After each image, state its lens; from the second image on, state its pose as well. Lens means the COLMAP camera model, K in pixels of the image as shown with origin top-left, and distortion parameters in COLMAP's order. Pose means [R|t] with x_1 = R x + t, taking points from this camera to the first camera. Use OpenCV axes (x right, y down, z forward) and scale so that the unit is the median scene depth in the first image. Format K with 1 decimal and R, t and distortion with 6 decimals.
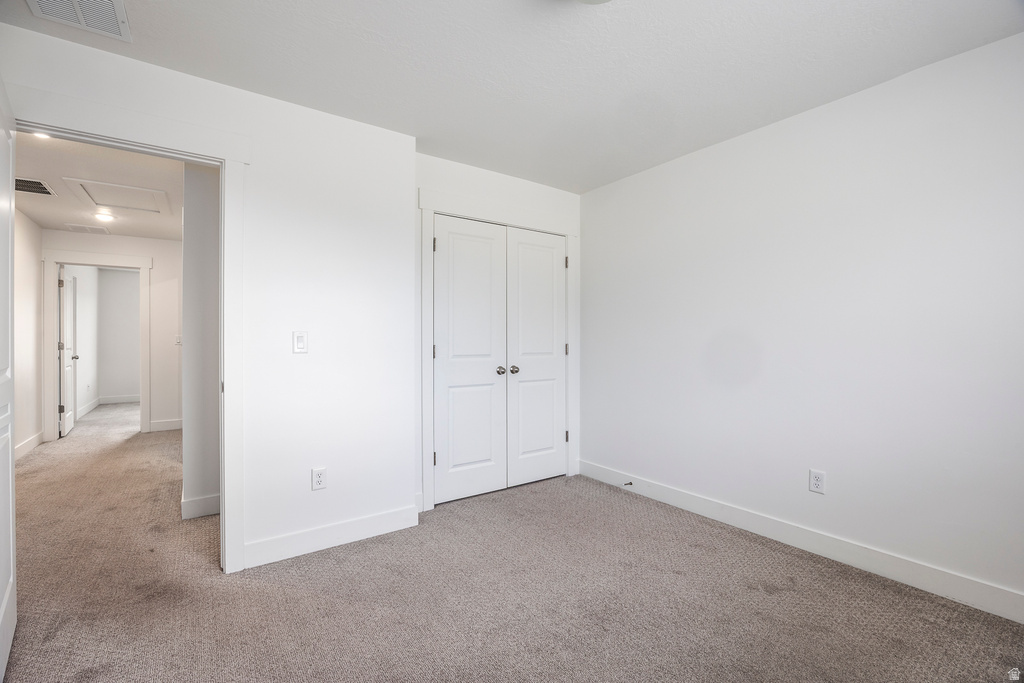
lens RADIAL K [[452.8, 0, 512.0], [0, 452.8, 341.5], [0, 0, 1]] dist [-0.000944, -0.000145]
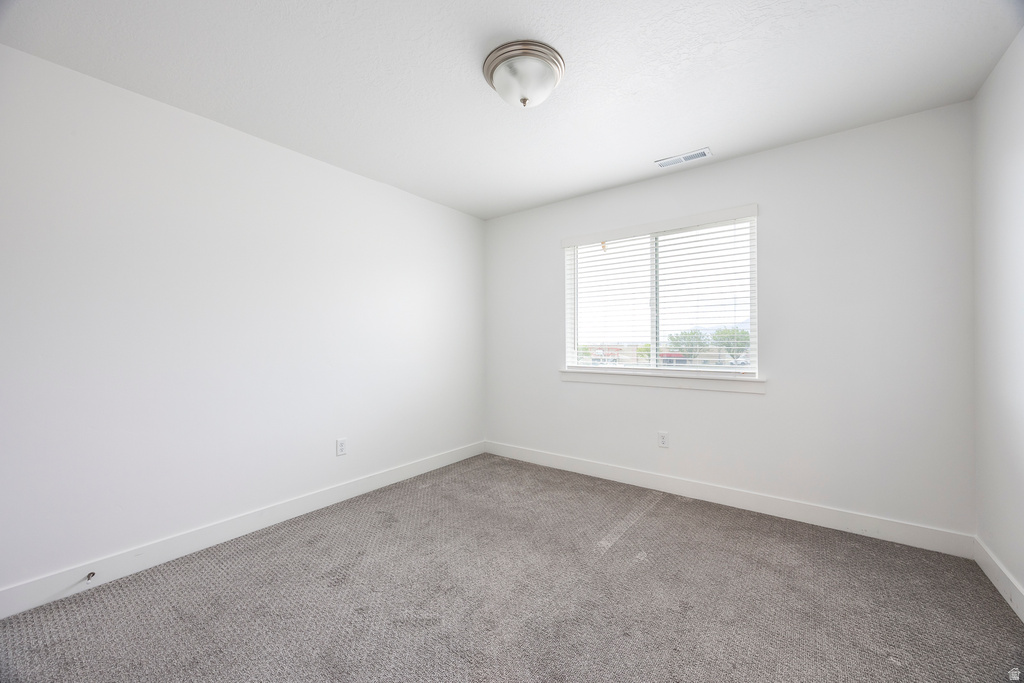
lens RADIAL K [[406.1, 0, 514.4], [0, 406.1, 341.5], [0, 0, 1]] dist [0.005282, 0.000124]
pose [[-0.301675, 0.004401, 0.953401, -0.646825], [0.013083, 0.999914, -0.000476, 0.001566], [-0.953321, 0.012330, -0.301707, 0.879367]]
